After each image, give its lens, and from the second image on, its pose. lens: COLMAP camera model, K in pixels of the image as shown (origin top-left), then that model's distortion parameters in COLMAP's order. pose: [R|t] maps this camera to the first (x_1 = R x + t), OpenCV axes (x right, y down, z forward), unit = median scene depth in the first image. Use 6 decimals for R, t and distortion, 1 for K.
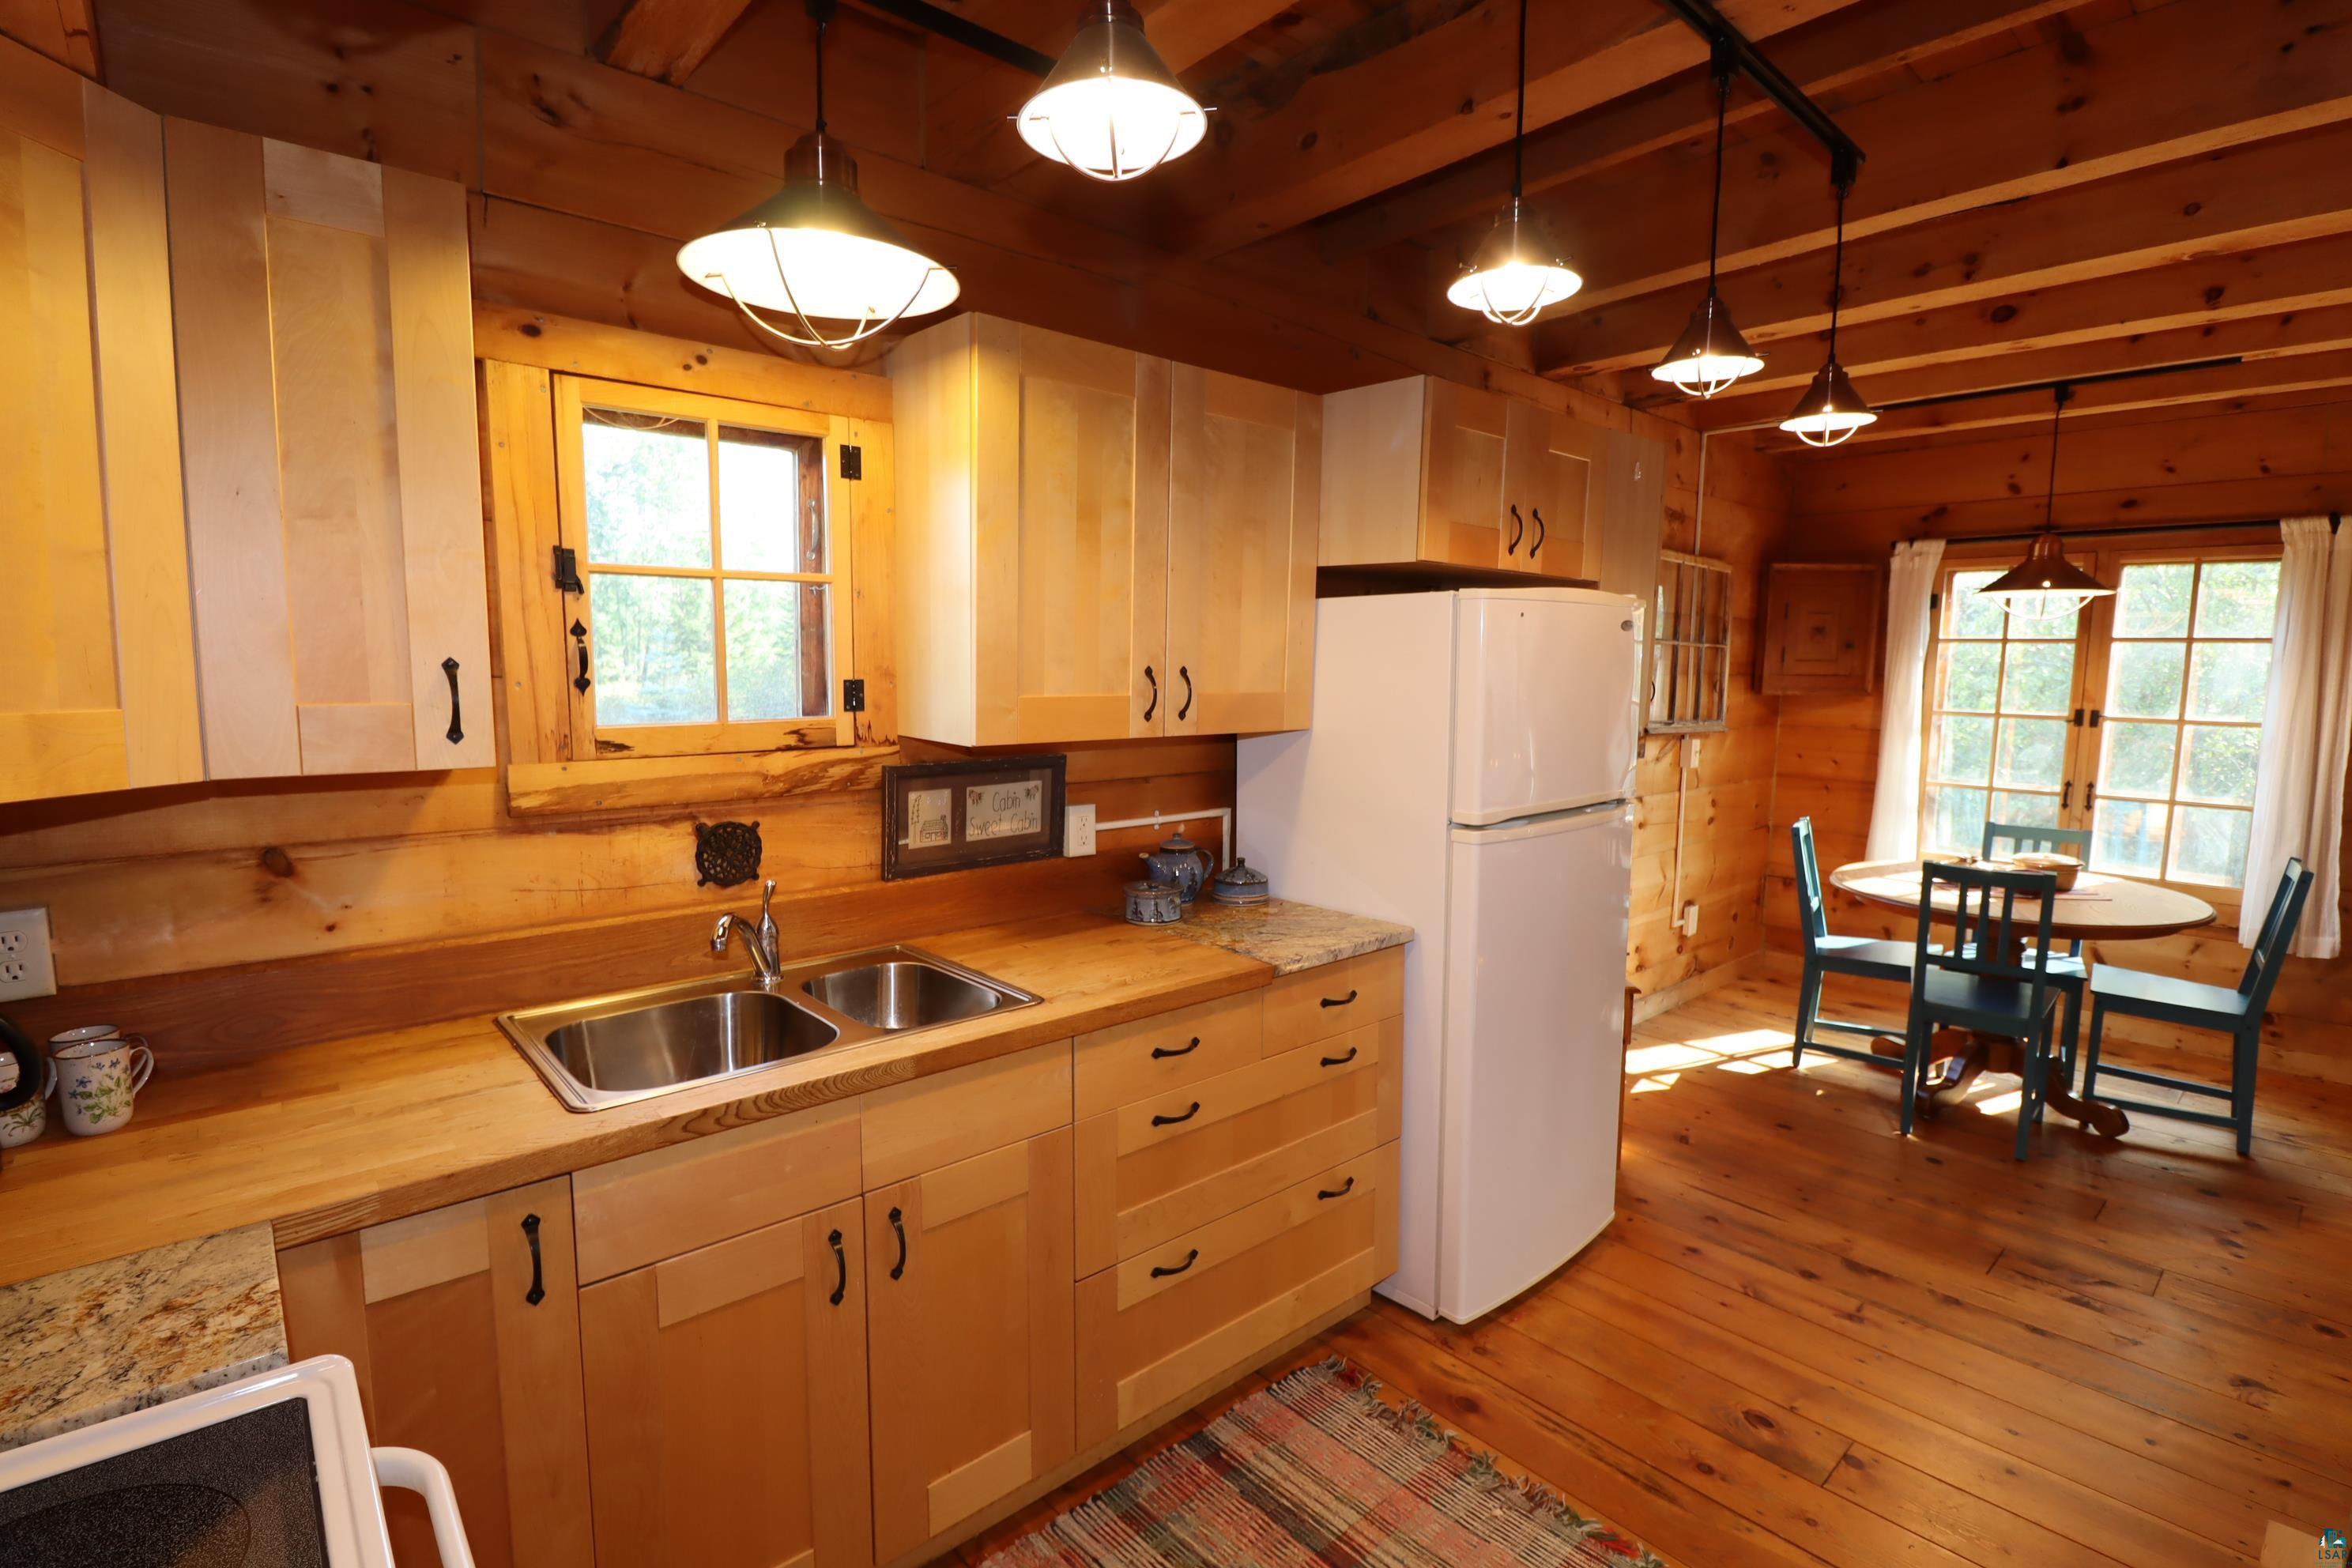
lens RADIAL K [[1100.4, 0, 1176.0], [0, 1100.4, 784.0], [0, 0, 1]] dist [0.002079, -0.014245]
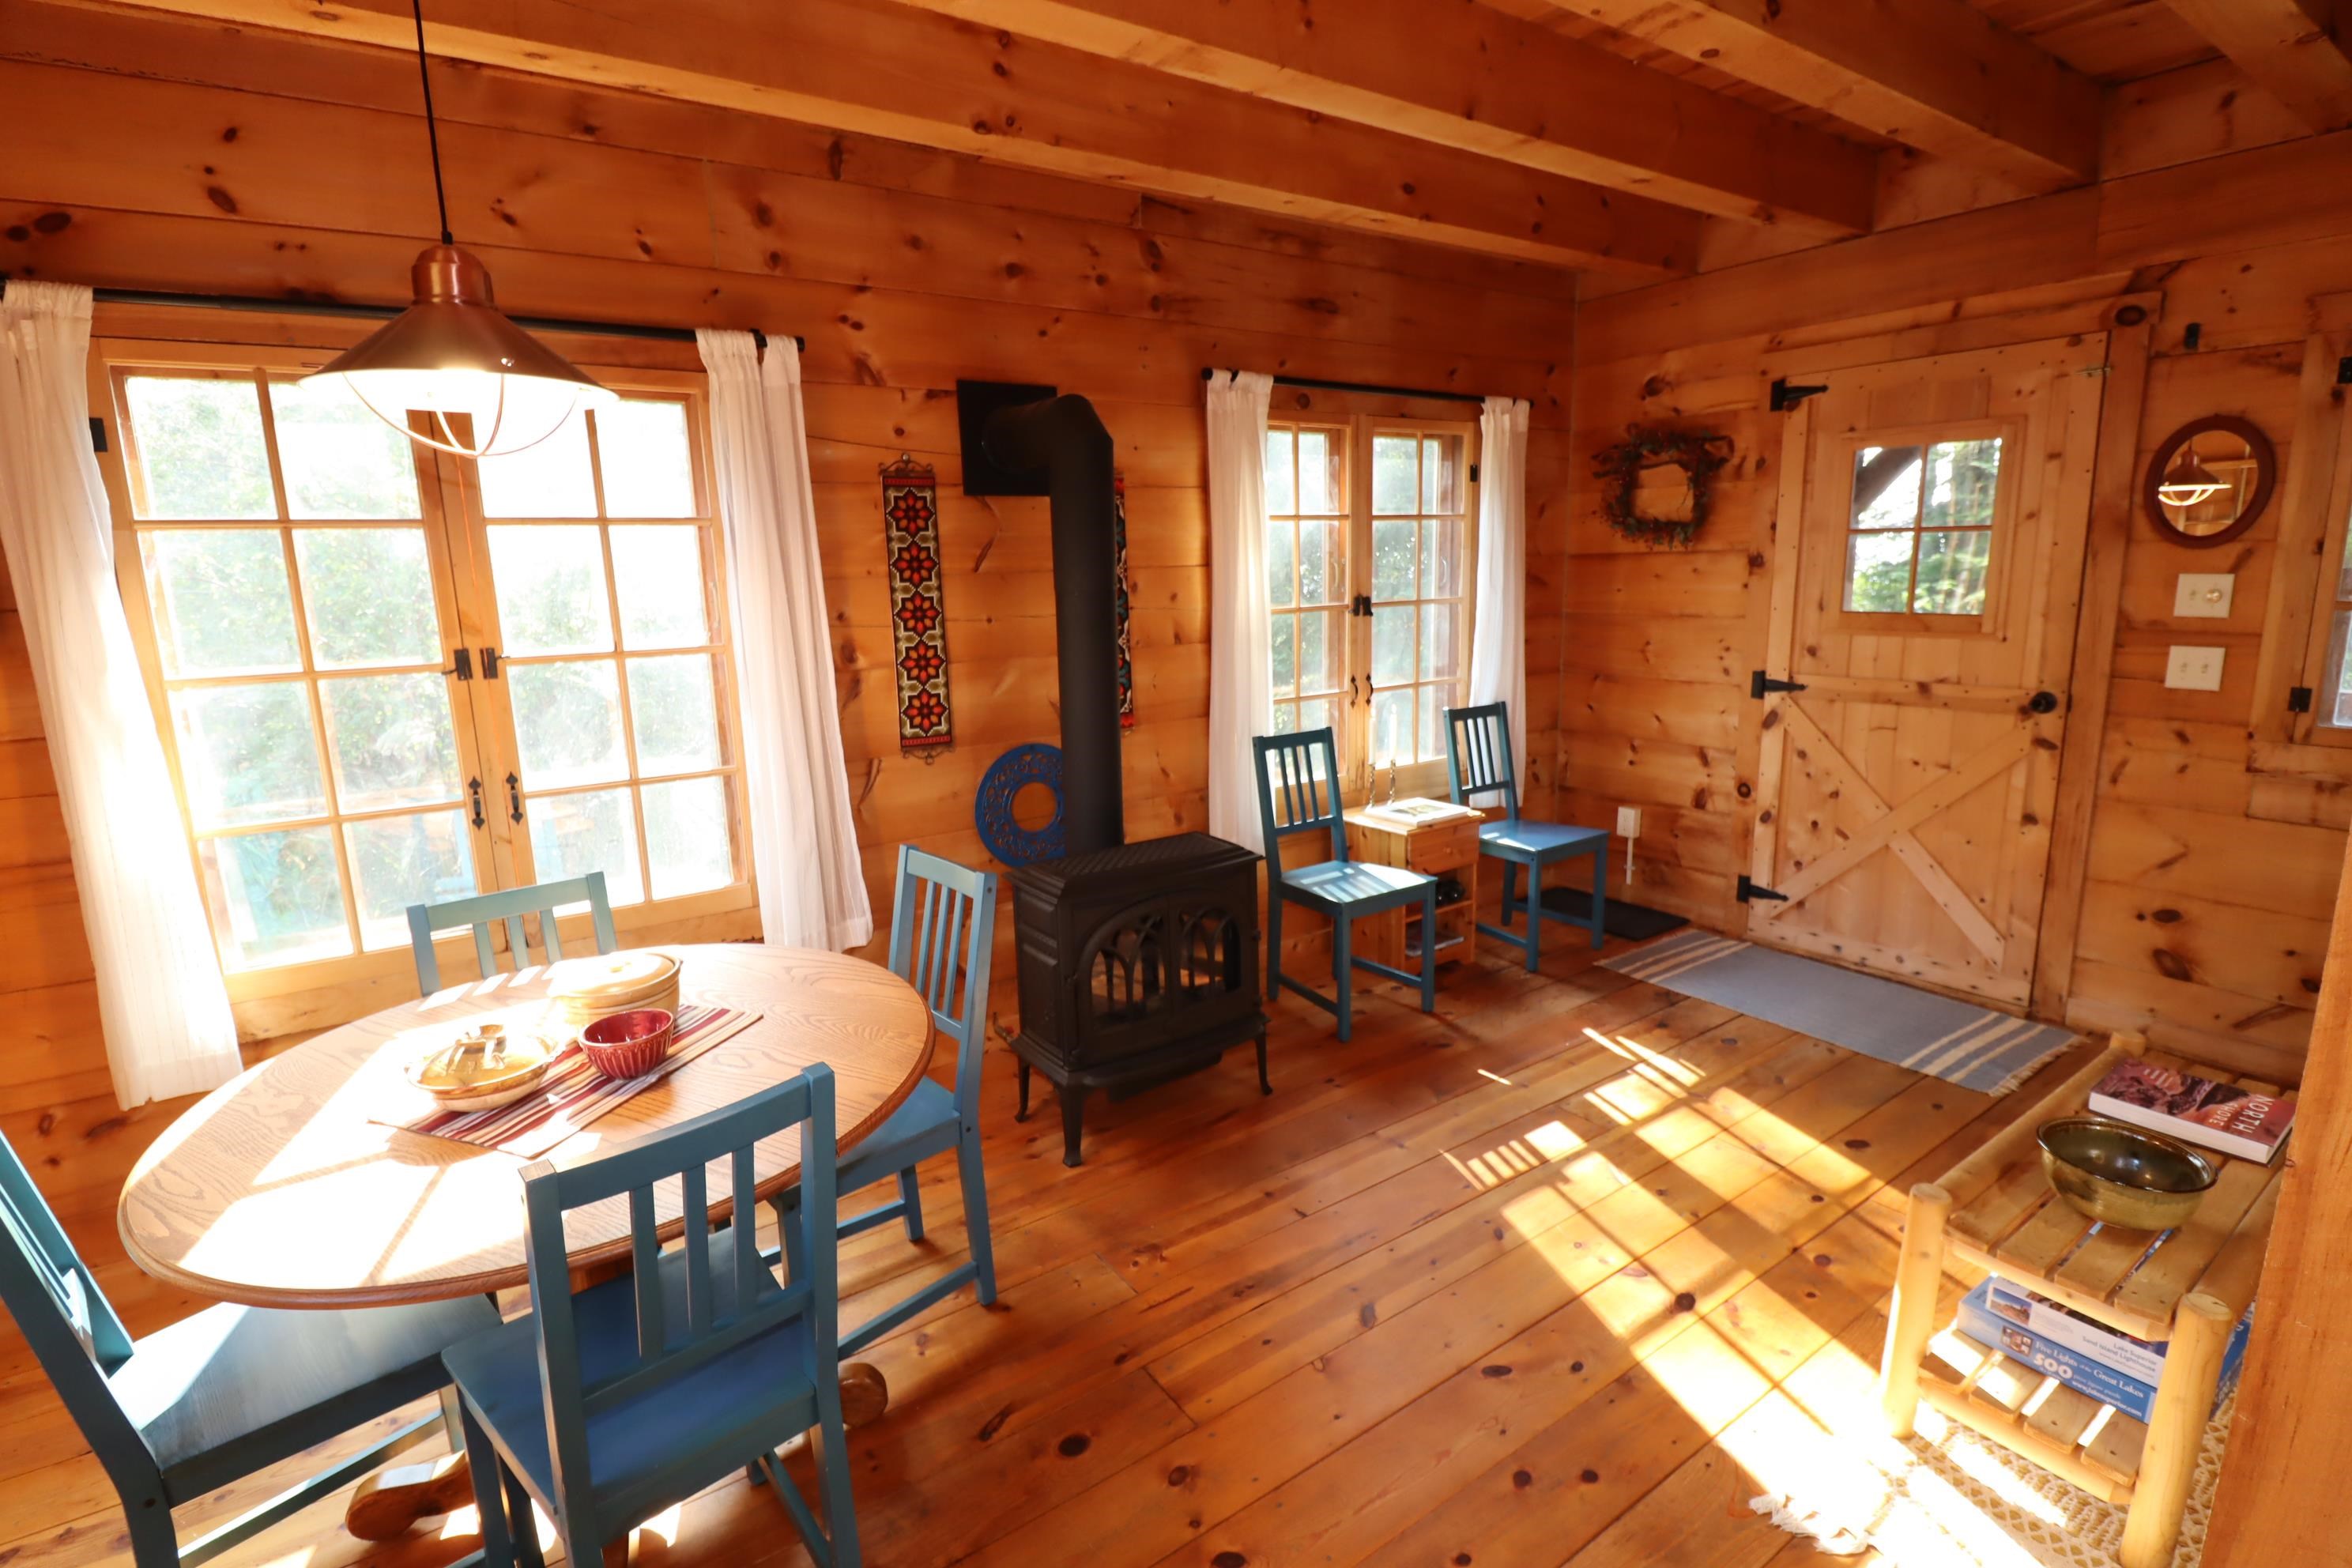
lens RADIAL K [[1105.8, 0, 1186.8], [0, 1105.8, 780.0], [0, 0, 1]] dist [-0.001276, -0.009981]
pose [[0.117029, -0.206187, 0.971489, 0.314617], [0.140595, 0.971799, 0.189316, -0.058332], [-0.983126, 0.114431, 0.142717, 0.570097]]
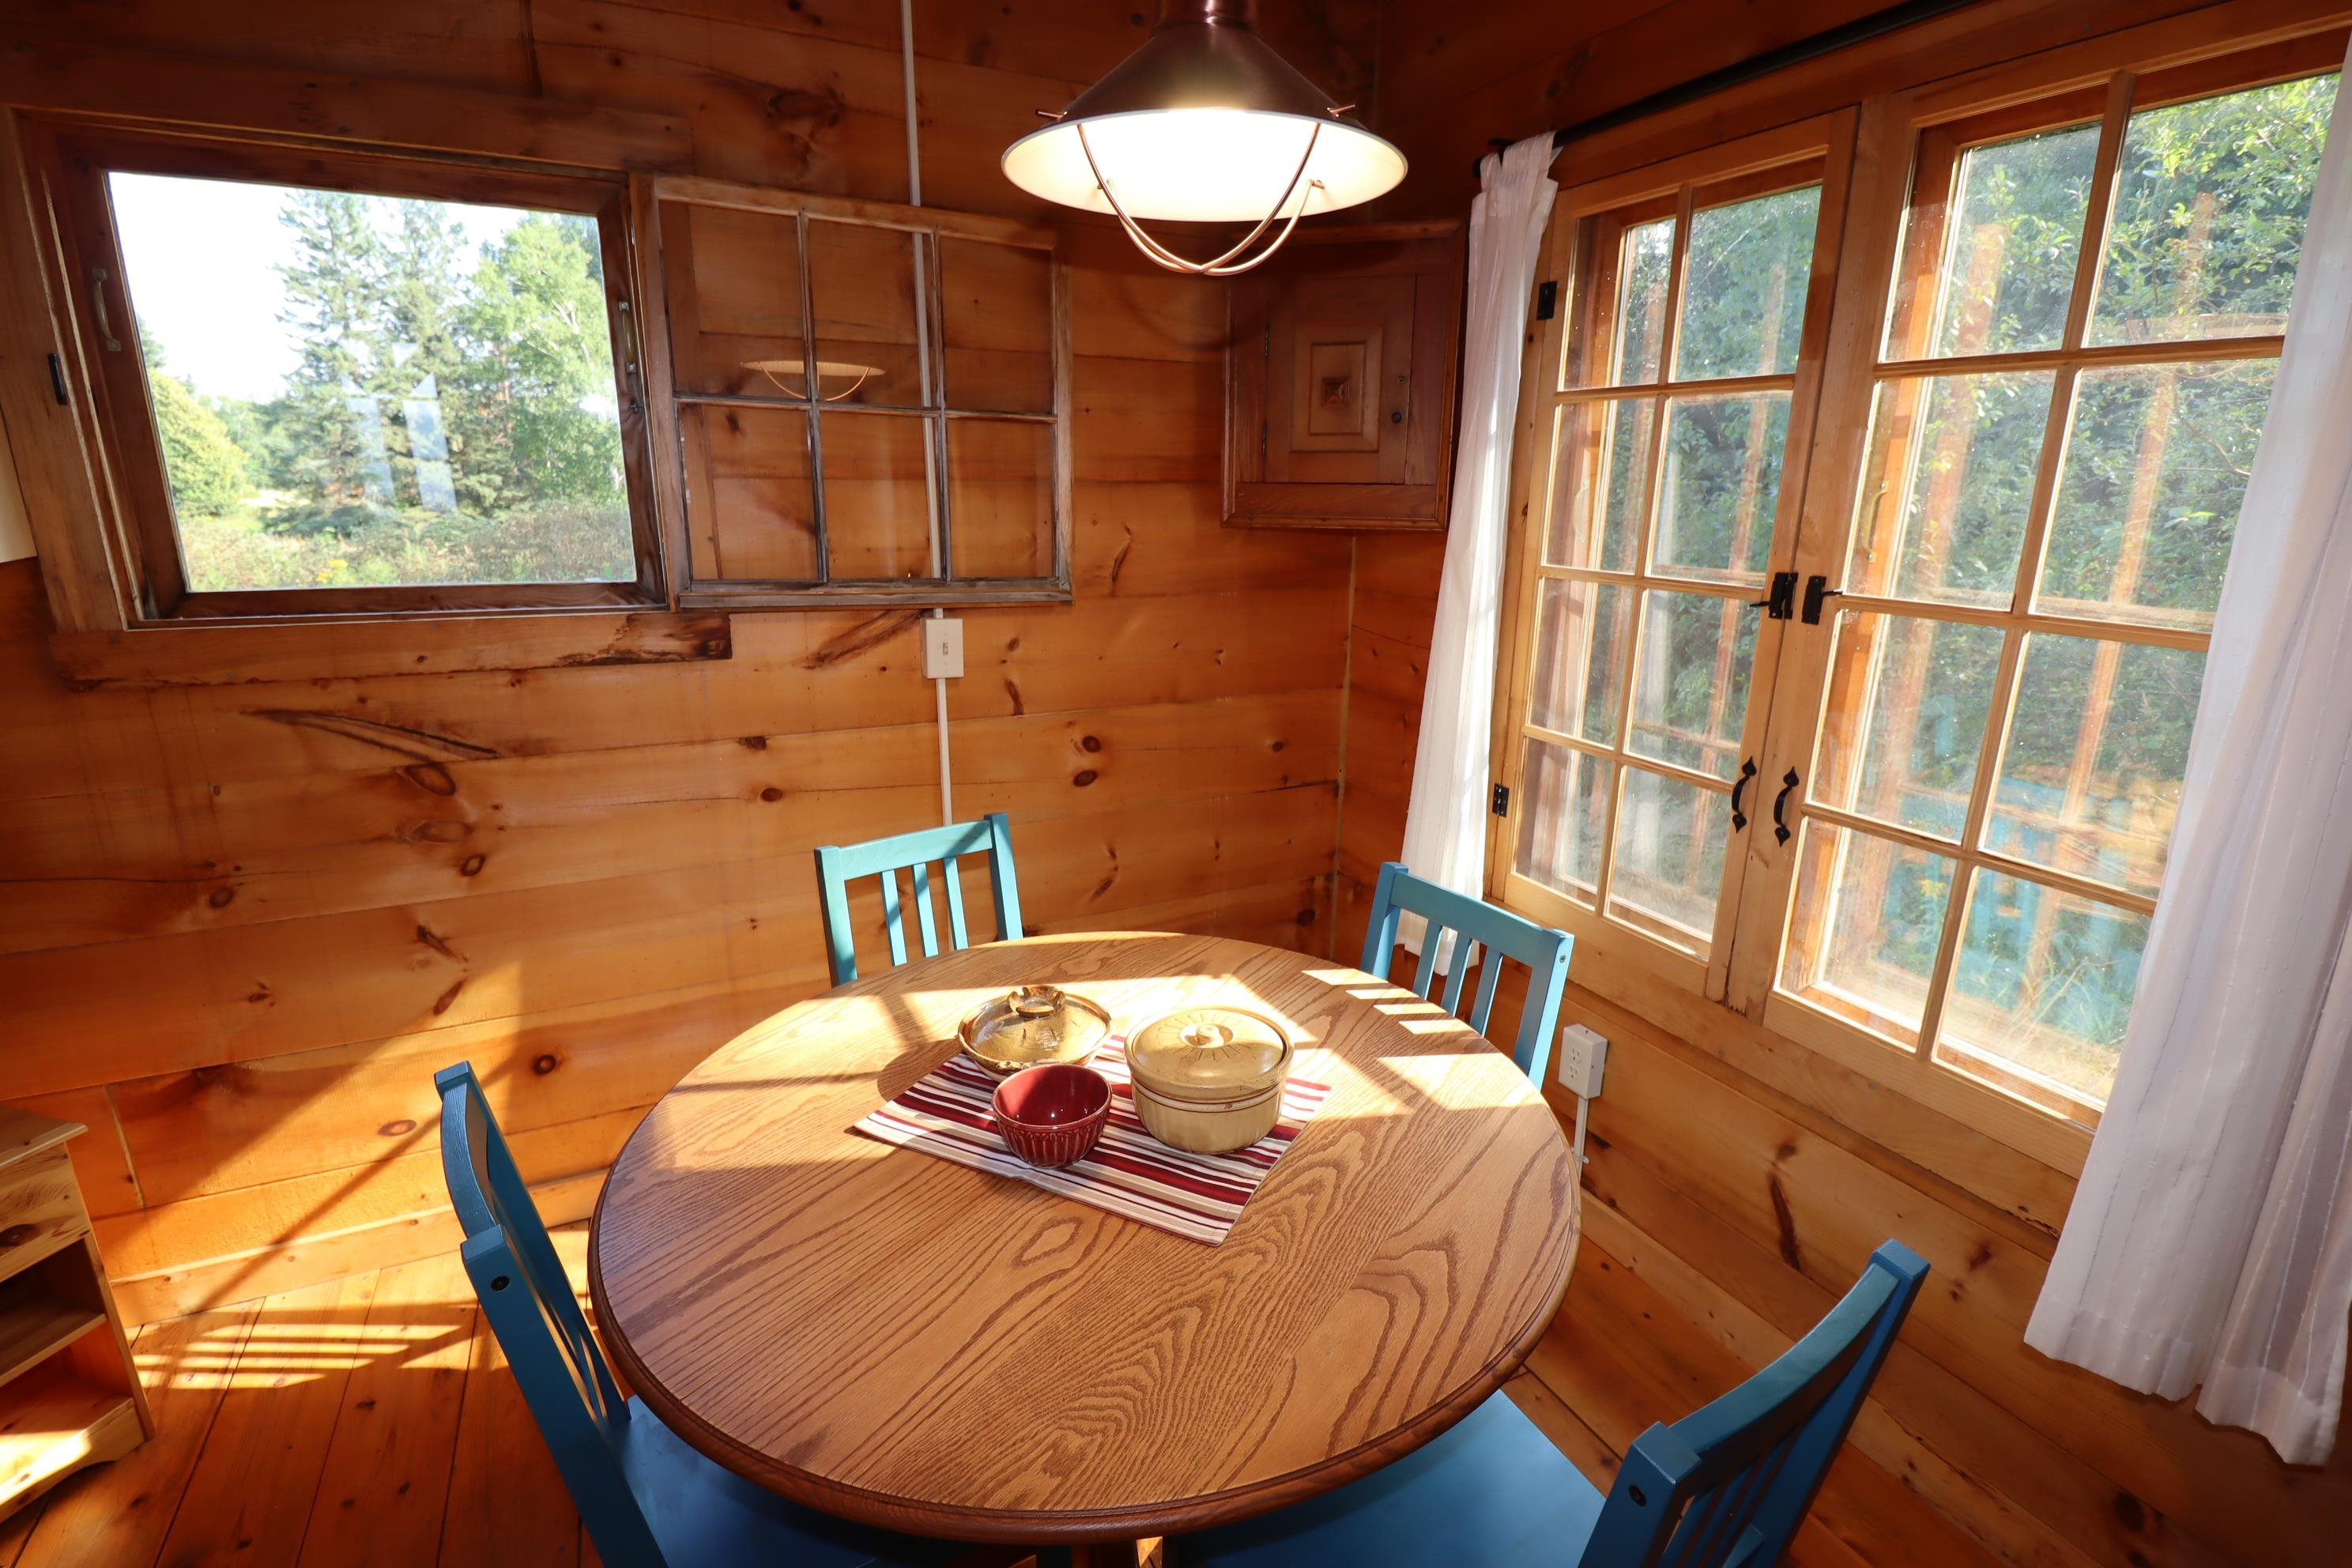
lens RADIAL K [[1100.4, 0, 1176.0], [0, 1100.4, 784.0], [0, 0, 1]] dist [0.002079, -0.014245]
pose [[0.964956, 0.070614, -0.252731, 0.728752], [-0.031267, 0.987192, 0.156442, -0.049895], [0.260541, -0.143058, 0.954805, 0.583262]]
